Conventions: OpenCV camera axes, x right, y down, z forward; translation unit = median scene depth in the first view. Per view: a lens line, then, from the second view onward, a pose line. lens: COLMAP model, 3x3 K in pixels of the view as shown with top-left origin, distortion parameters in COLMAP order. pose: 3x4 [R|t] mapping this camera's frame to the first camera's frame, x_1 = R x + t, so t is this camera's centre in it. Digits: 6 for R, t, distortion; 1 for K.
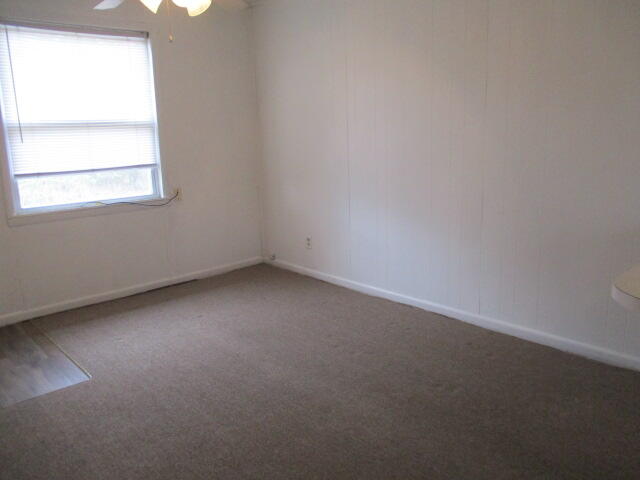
lens RADIAL K [[531.6, 0, 322.3], [0, 531.6, 240.7], [0, 0, 1]] dist [-0.043807, 0.036438]
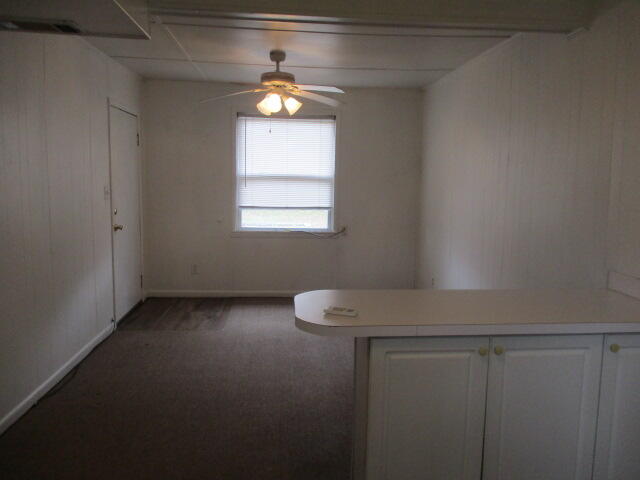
lens RADIAL K [[531.6, 0, 321.8], [0, 531.6, 239.4], [0, 0, 1]] dist [-0.043807, 0.036438]
pose [[0.783444, 0.111488, -0.611380, 0.546781], [-0.168277, 0.985082, -0.036001, -0.007312], [0.598246, 0.131086, 0.790518, -0.112289]]
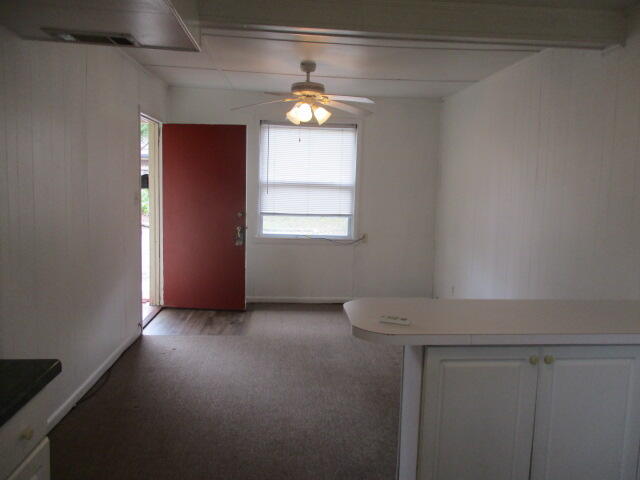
lens RADIAL K [[531.6, 0, 321.3], [0, 531.6, 235.8], [0, 0, 1]] dist [-0.043807, 0.036438]
pose [[0.779280, 0.110519, -0.616853, 0.516649], [-0.180373, 0.982229, -0.051887, -0.002135], [0.600156, 0.151698, 0.785366, -0.154563]]
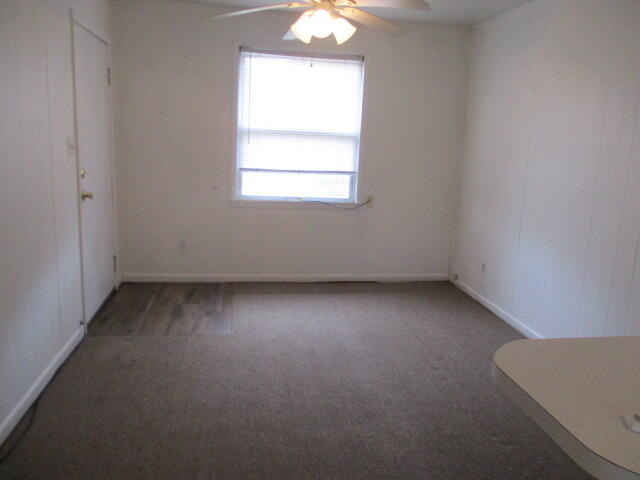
lens RADIAL K [[531.6, 0, 323.9], [0, 531.6, 239.4], [0, 0, 1]] dist [-0.043807, 0.036438]
pose [[0.831540, 0.166722, -0.529854, 0.260000], [-0.182986, 0.982867, 0.022092, -0.018004], [0.524459, 0.078586, 0.847801, 0.022929]]
